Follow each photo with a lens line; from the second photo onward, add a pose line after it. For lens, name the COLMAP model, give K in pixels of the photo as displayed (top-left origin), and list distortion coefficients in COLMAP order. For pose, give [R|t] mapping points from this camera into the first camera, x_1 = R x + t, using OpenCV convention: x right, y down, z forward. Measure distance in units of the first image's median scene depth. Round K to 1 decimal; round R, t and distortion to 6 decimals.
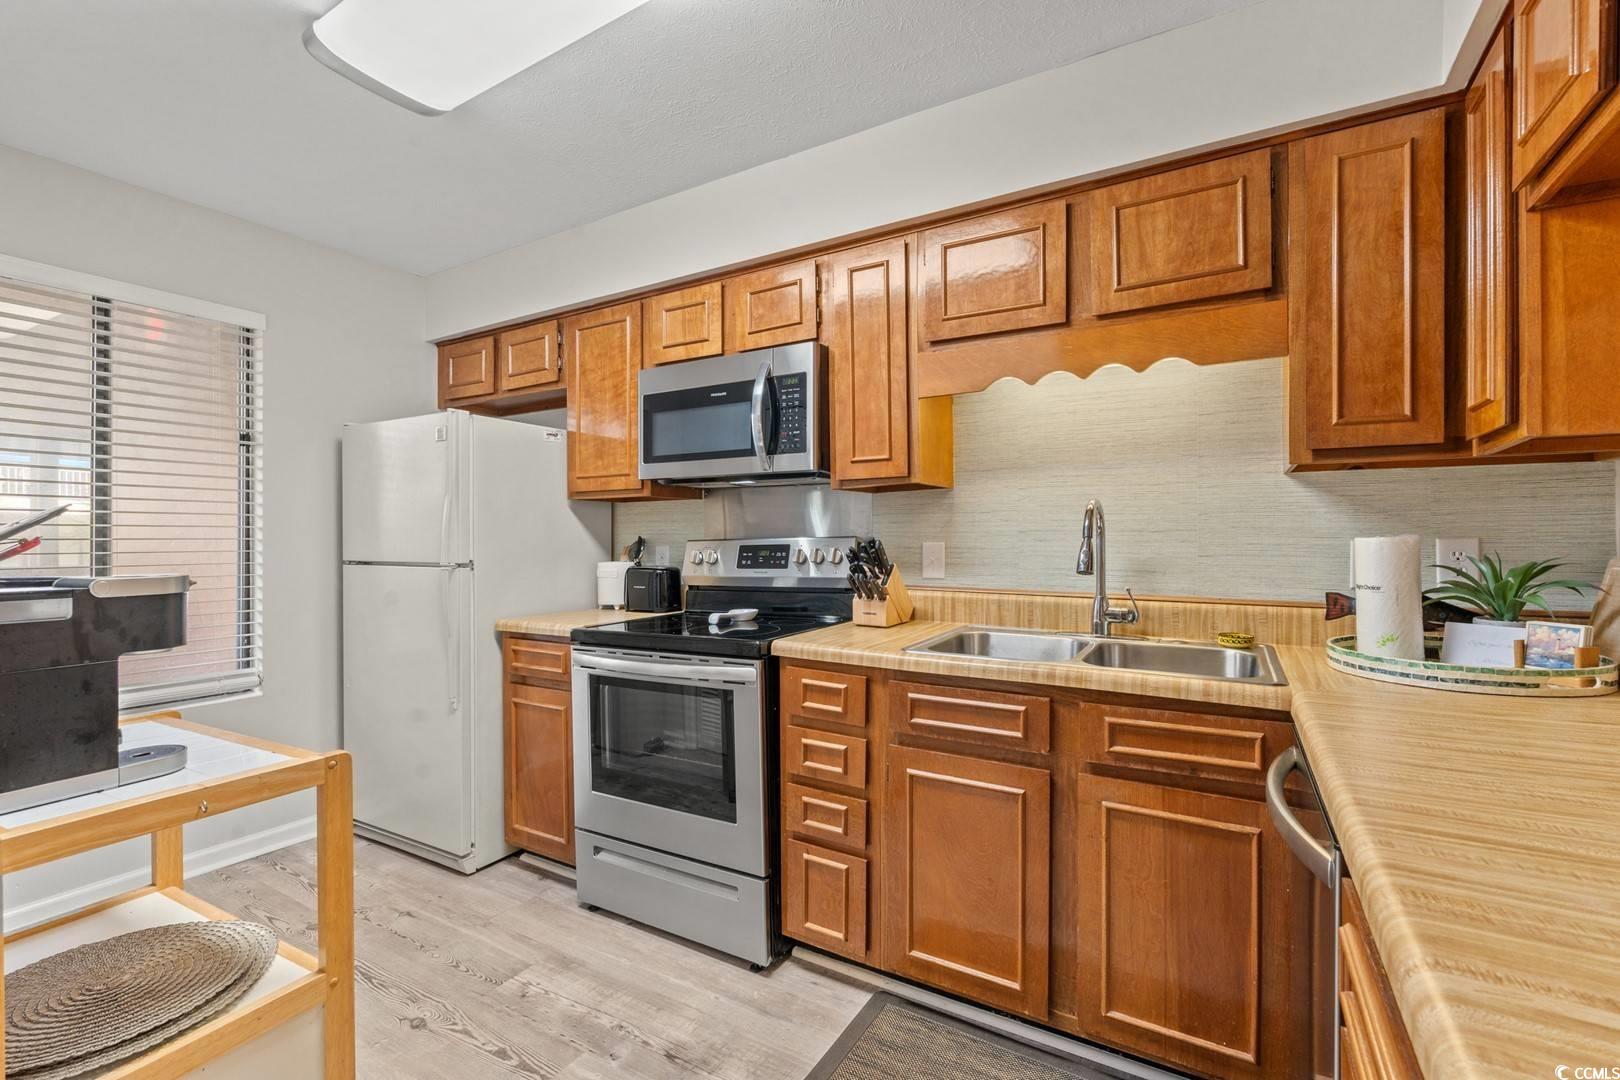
lens RADIAL K [[723.9, 0, 813.8], [0, 723.9, 539.8], [0, 0, 1]] dist [0.004723, 0.001236]
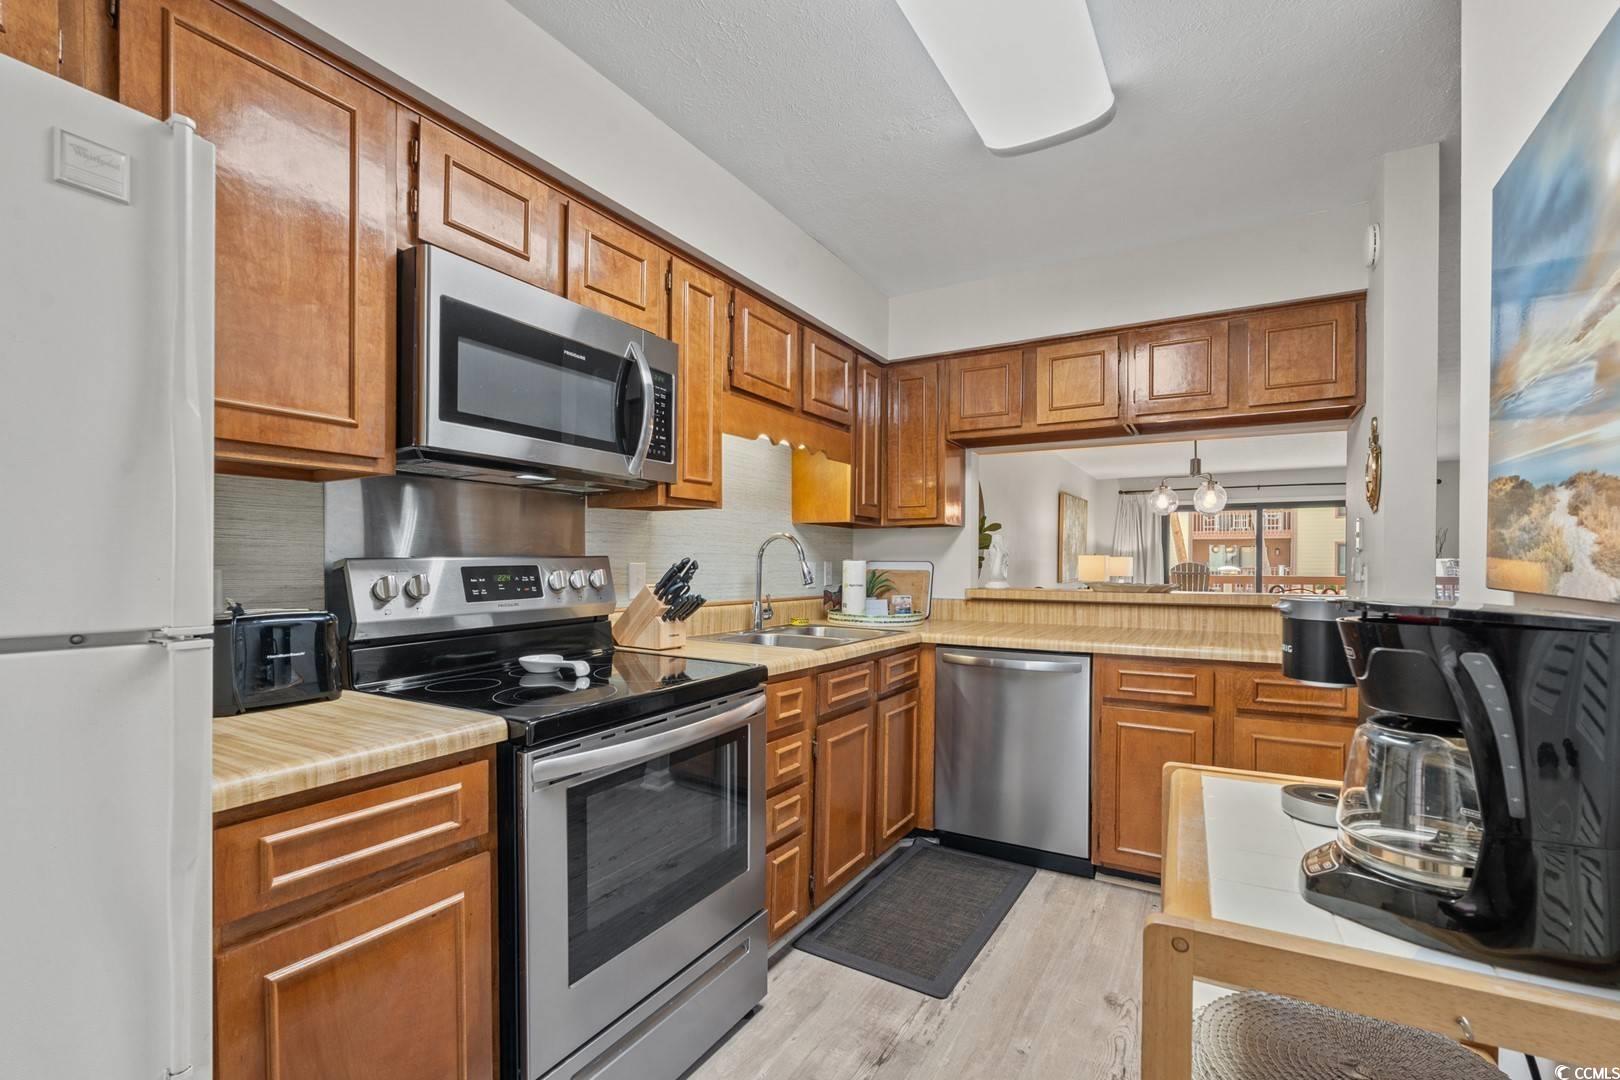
lens RADIAL K [[723.9, 0, 818.4], [0, 723.9, 557.0], [0, 0, 1]] dist [0.004723, 0.001236]
pose [[-0.016185, 0.006641, 0.999847, -0.869494], [-0.005104, 0.999964, -0.006725, 0.001732], [-0.999856, -0.005212, -0.016150, 0.782769]]
